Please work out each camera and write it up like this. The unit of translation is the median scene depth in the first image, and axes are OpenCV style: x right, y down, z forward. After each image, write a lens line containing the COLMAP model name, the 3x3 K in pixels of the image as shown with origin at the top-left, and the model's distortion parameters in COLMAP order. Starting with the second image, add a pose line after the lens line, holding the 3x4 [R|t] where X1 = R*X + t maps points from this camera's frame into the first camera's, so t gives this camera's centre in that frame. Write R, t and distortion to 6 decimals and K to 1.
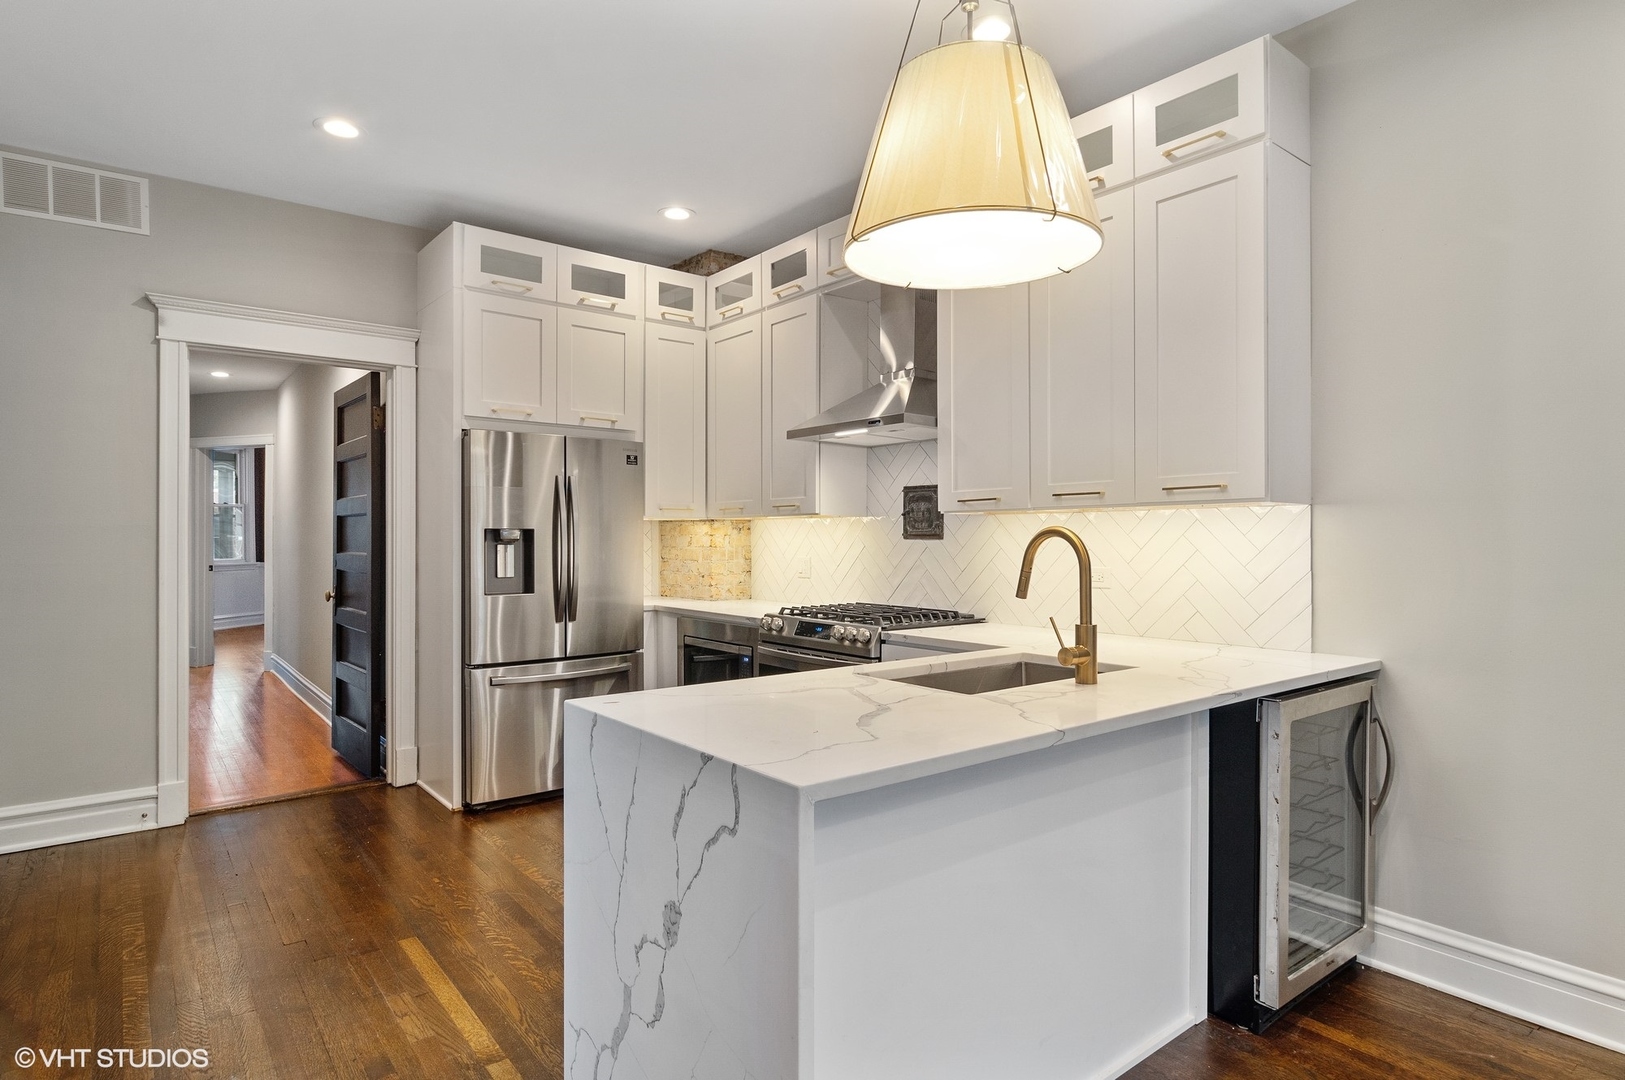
lens RADIAL K [[883.1, 0, 813.3], [0, 883.1, 535.7], [0, 0, 1]] dist [0.000582, 0.005776]
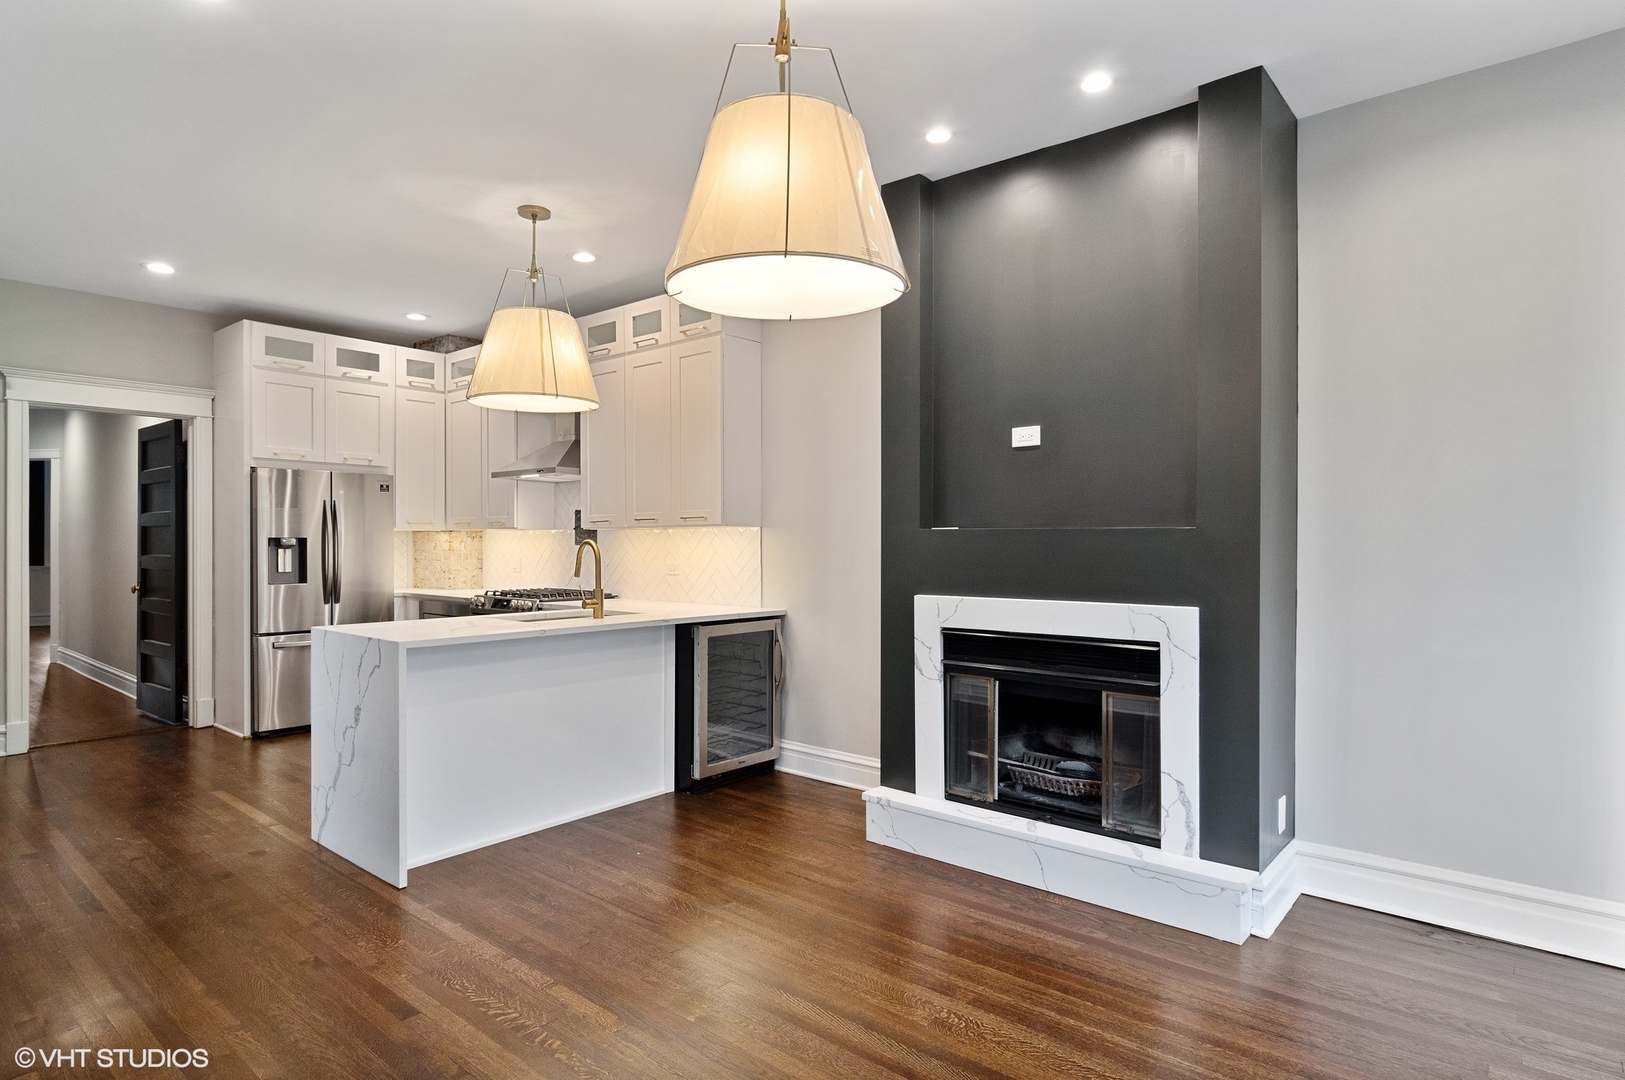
lens RADIAL K [[883.1, 0, 808.0], [0, 883.1, 544.4], [0, 0, 1]] dist [0.000582, 0.005776]
pose [[0.982110, 0.000712, 0.188304, 0.204049], [-0.001760, 0.999984, 0.005400, -0.006034], [-0.188297, -0.005635, 0.982096, -0.537936]]
